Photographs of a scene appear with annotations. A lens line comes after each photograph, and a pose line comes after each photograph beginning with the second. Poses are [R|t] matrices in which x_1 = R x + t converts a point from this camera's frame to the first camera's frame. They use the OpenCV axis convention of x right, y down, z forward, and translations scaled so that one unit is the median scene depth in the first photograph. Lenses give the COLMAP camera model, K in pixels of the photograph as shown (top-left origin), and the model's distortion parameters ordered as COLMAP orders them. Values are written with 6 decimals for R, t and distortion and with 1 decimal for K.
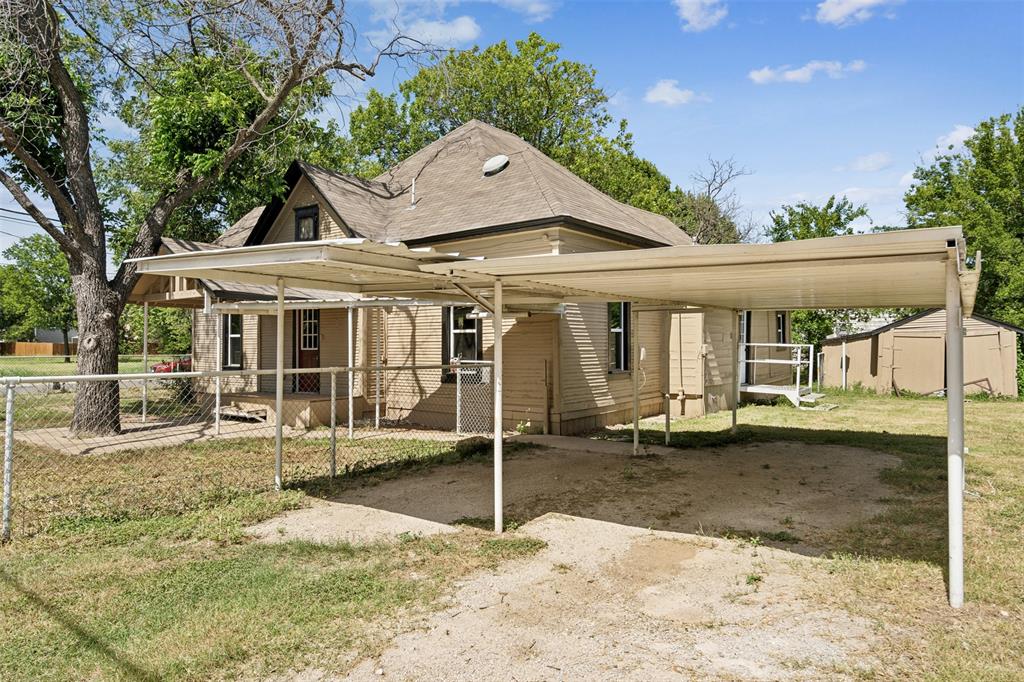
lens RADIAL K [[611.3, 0, 567.6], [0, 611.3, 307.6], [0, 0, 1]] dist [-0.002736, -0.000383]
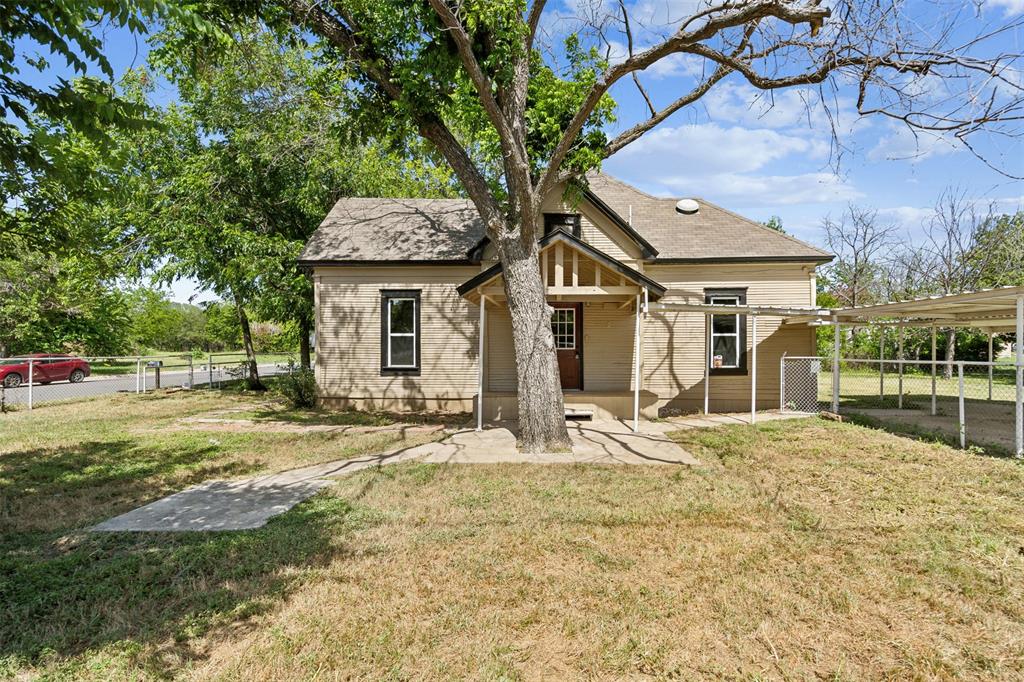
lens RADIAL K [[438.6, 0, 512.0], [0, 438.6, 341.0], [0, 0, 1]] dist [-0.000427, -0.000018]
pose [[0.843453, 0.012709, 0.537052, -0.944230], [-0.035744, 0.998832, 0.032501, 0.033694], [-0.536012, -0.046610, 0.842923, 0.419113]]
